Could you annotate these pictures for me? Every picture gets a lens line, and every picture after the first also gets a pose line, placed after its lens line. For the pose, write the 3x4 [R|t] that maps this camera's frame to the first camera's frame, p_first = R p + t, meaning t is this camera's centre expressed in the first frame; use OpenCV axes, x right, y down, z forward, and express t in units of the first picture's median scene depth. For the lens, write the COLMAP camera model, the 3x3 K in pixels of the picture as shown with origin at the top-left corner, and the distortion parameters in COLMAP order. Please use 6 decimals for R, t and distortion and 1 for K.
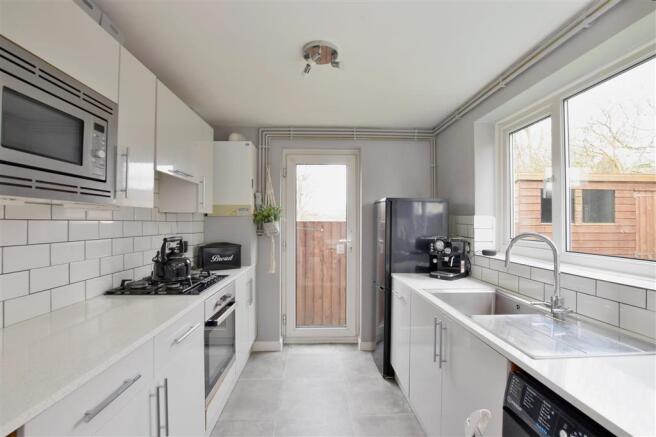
lens RADIAL K [[301.3, 0, 324.9], [0, 301.3, 217.8], [0, 0, 1]] dist [-0.004812, 0.000505]
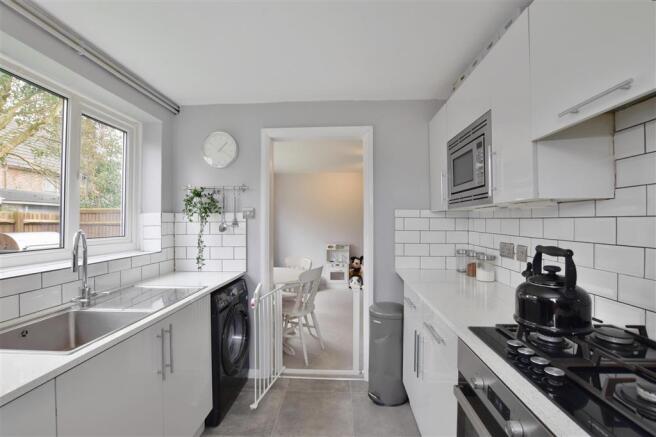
lens RADIAL K [[301.3, 0, 324.9], [0, 301.3, 217.8], [0, 0, 1]] dist [-0.004812, 0.000505]
pose [[-0.995473, -0.003294, 0.094984, -0.166376], [-0.005597, 0.999697, -0.023985, 0.029116], [-0.094876, -0.024408, -0.995190, 1.717847]]
